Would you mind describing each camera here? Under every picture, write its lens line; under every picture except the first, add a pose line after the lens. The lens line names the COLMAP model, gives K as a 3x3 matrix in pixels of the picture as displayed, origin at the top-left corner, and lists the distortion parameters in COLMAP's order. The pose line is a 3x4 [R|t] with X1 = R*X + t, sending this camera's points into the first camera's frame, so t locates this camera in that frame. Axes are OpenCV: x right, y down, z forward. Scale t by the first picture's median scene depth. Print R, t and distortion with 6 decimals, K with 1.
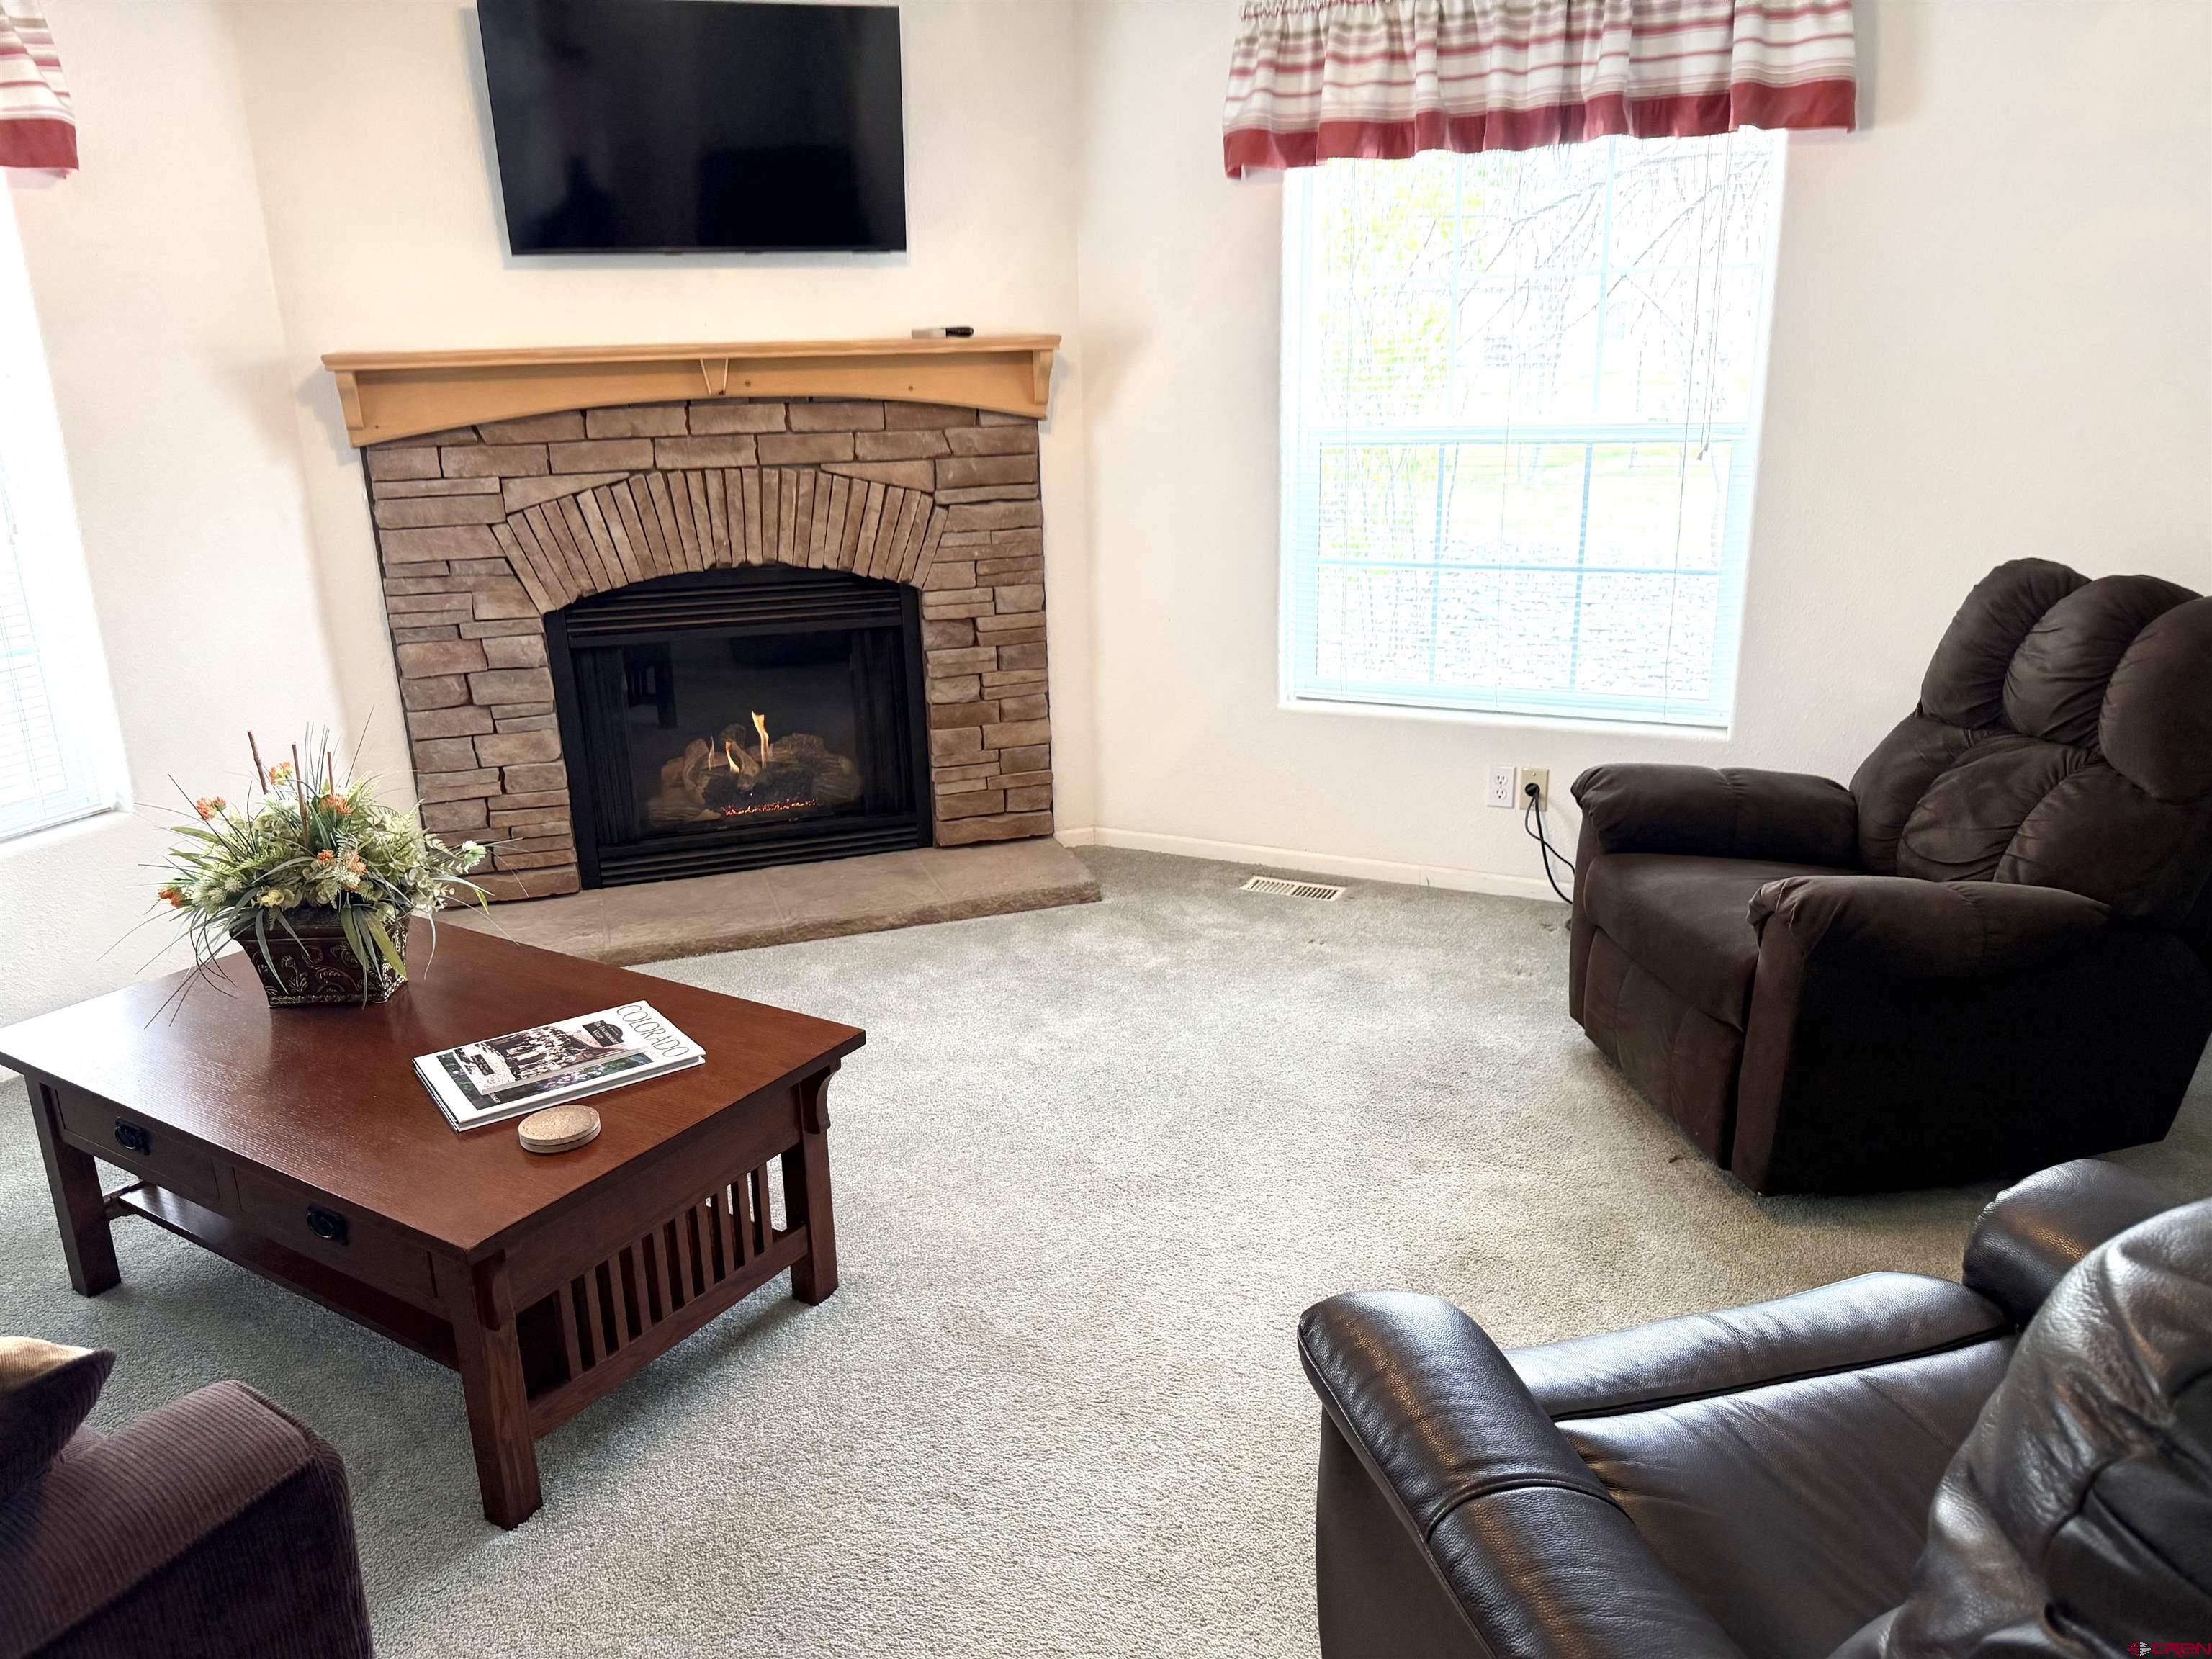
lens RADIAL K [[1576.9, 0, 1114.2], [0, 1576.9, 851.8], [0, 0, 1]] dist [0.099229, -0.138711]
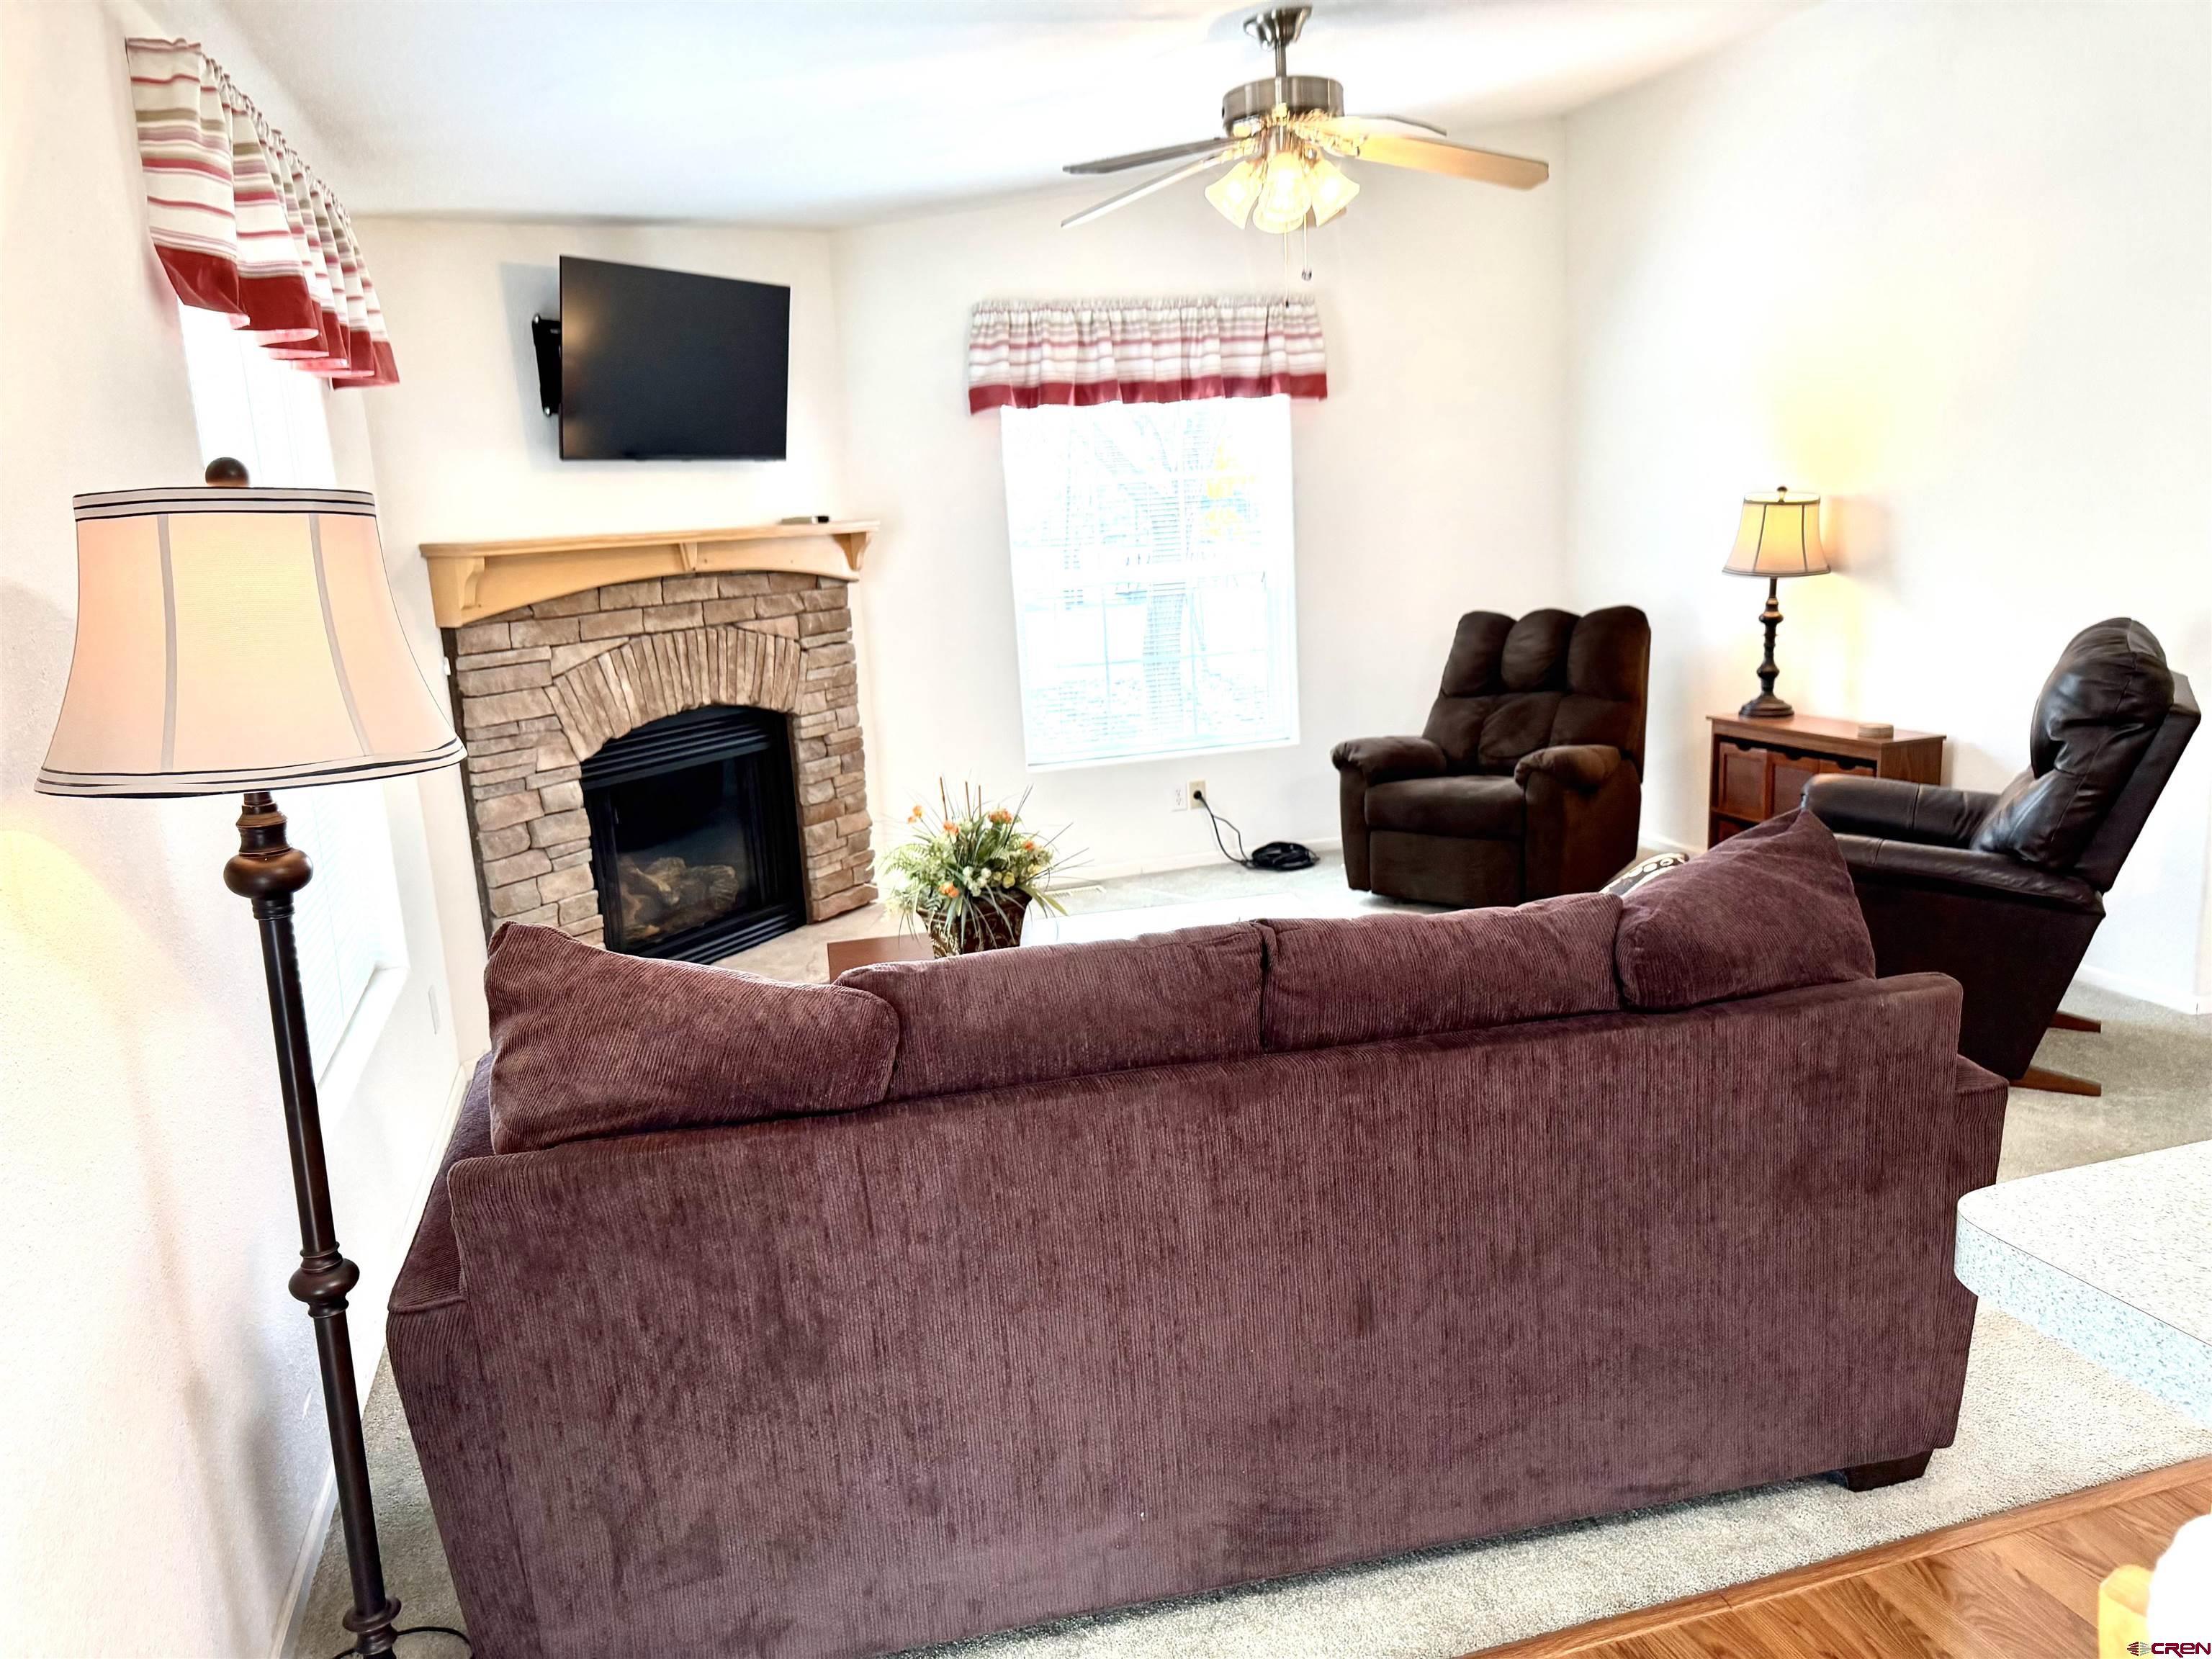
lens RADIAL K [[1554.4, 0, 1110.0], [0, 1554.4, 842.2], [0, 0, 1]] dist [0.112496, -0.244786]
pose [[0.732180, -0.159135, 0.662260, -0.822789], [0.246108, 0.968442, -0.039384, 0.045326], [-0.635093, 0.191824, 0.748238, -0.077973]]
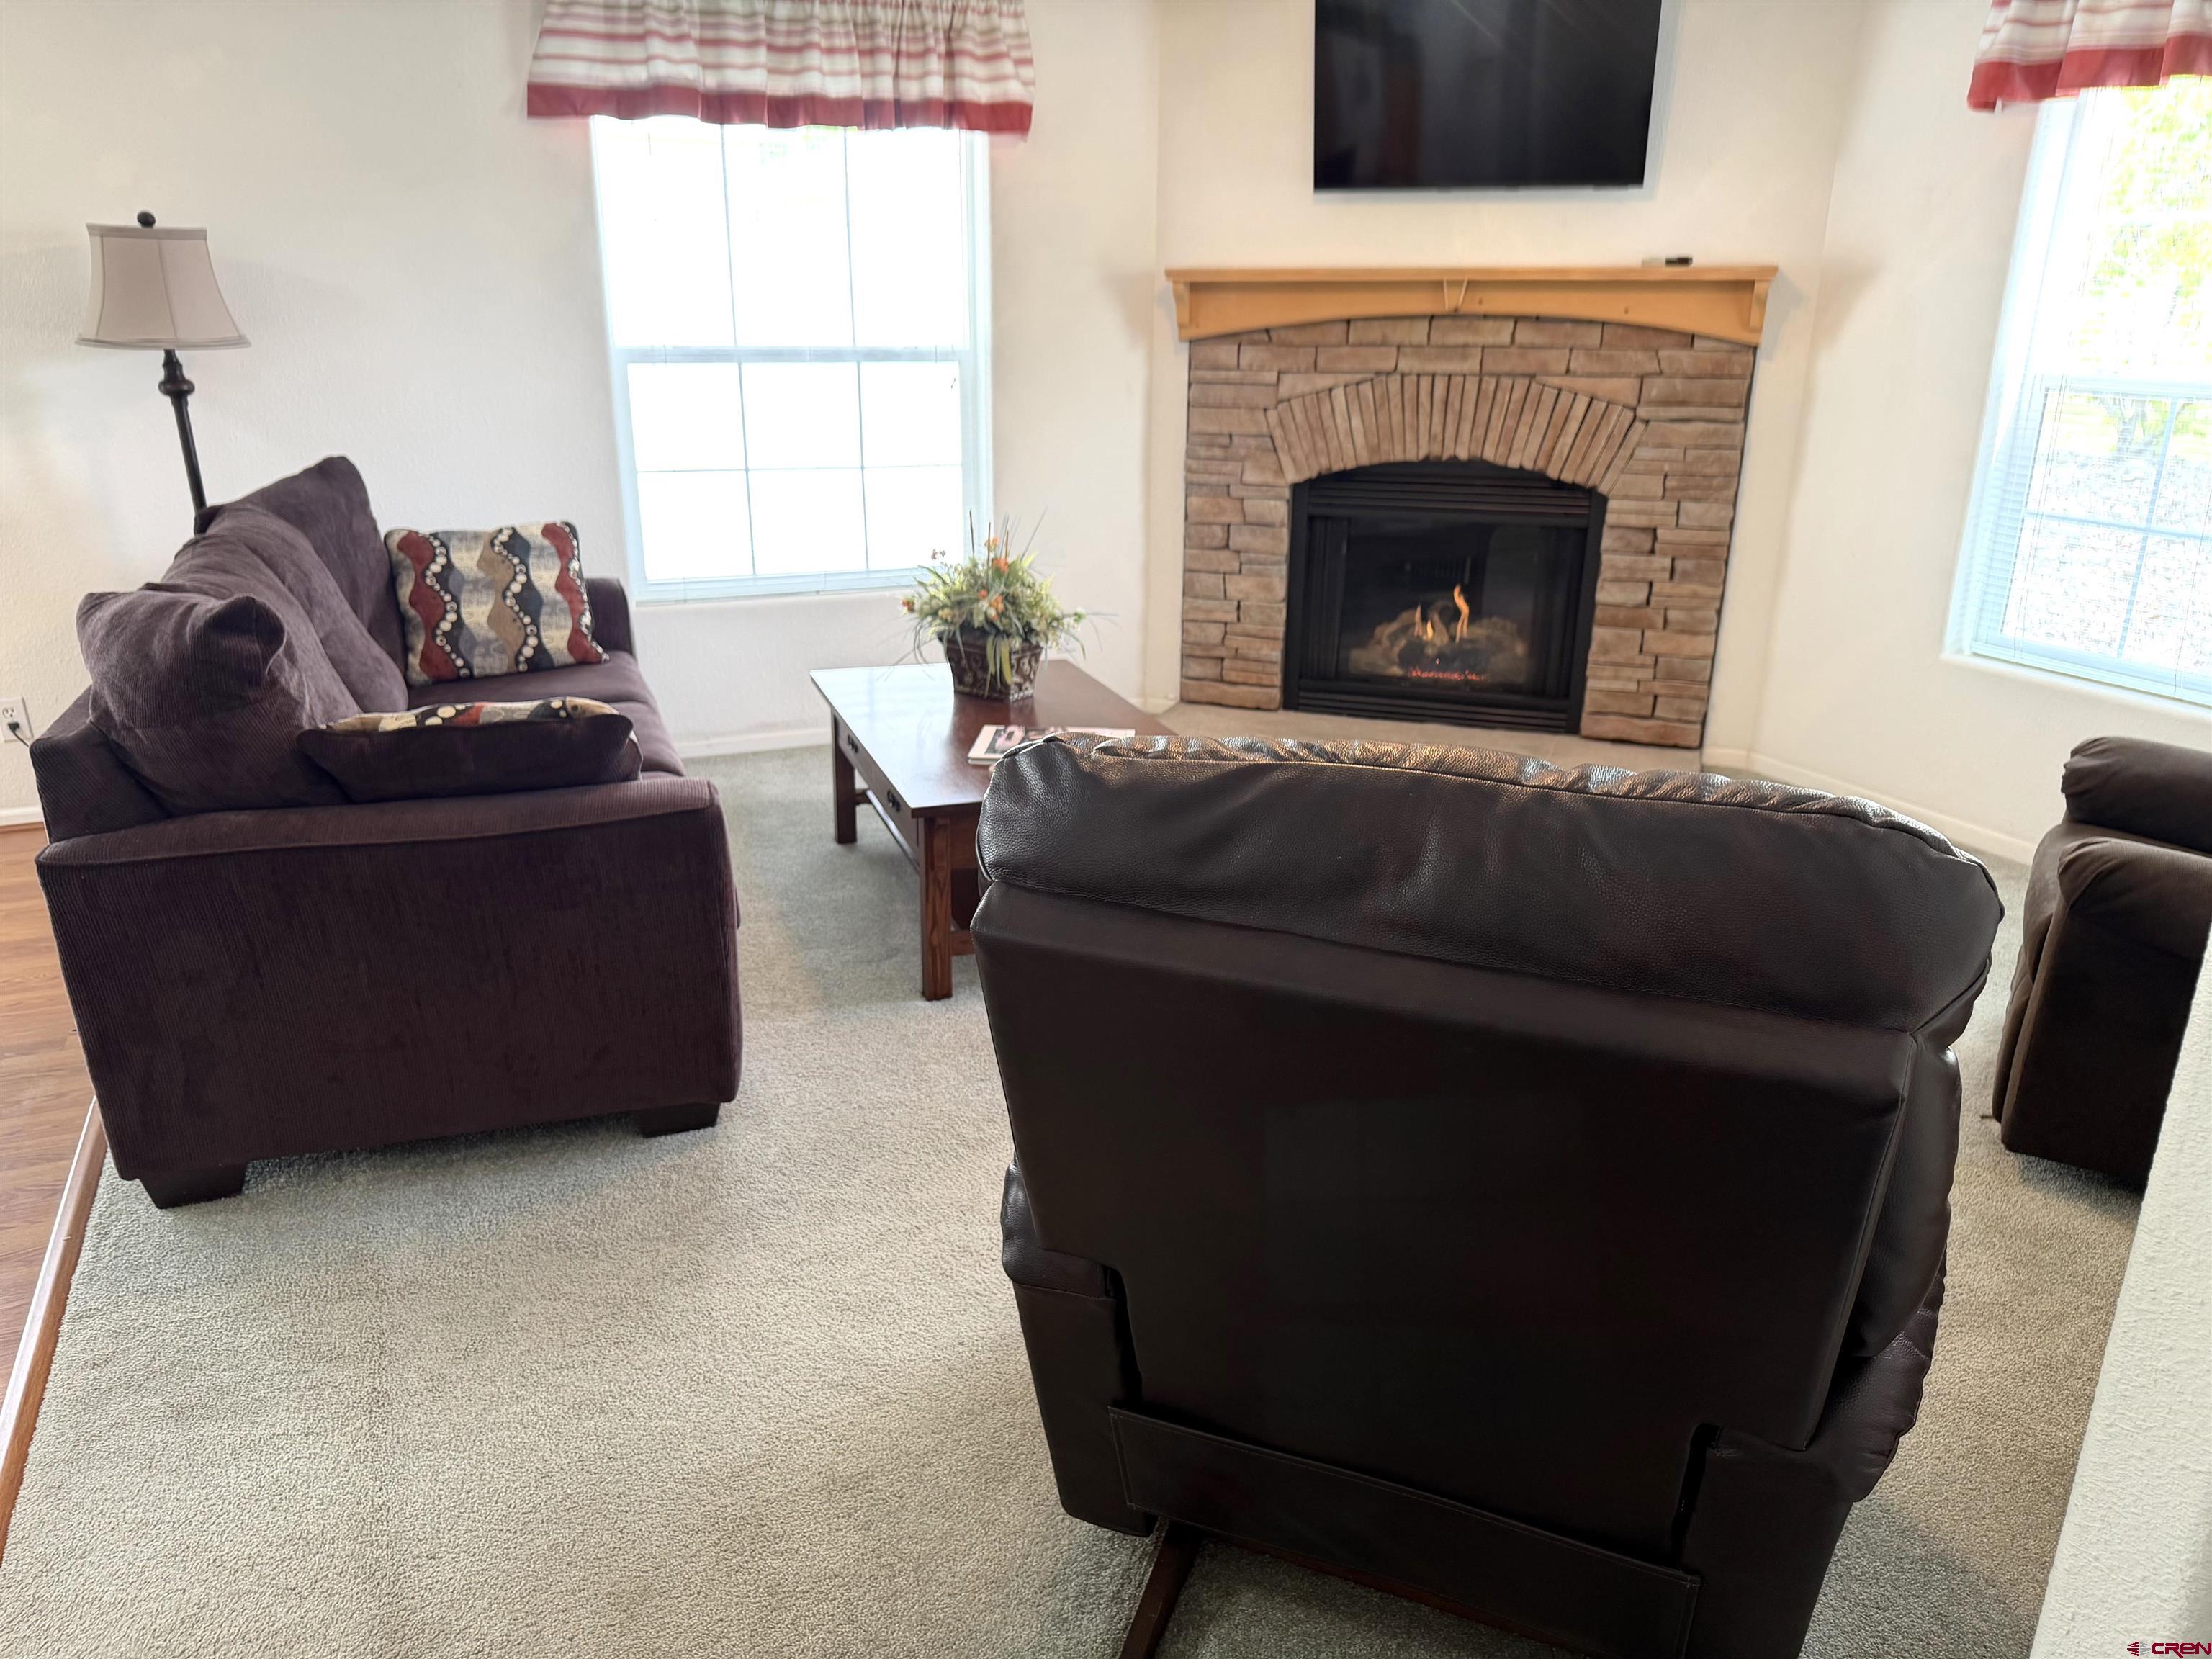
lens RADIAL K [[1617.5, 0, 1089.0], [0, 1617.5, 851.7], [0, 0, 1]] dist [0.097268, -0.129041]
pose [[0.771203, 0.233574, -0.592190, 0.344973], [-0.216890, 0.971005, 0.100535, 0.038546], [0.598502, 0.050907, 0.799502, -0.109546]]
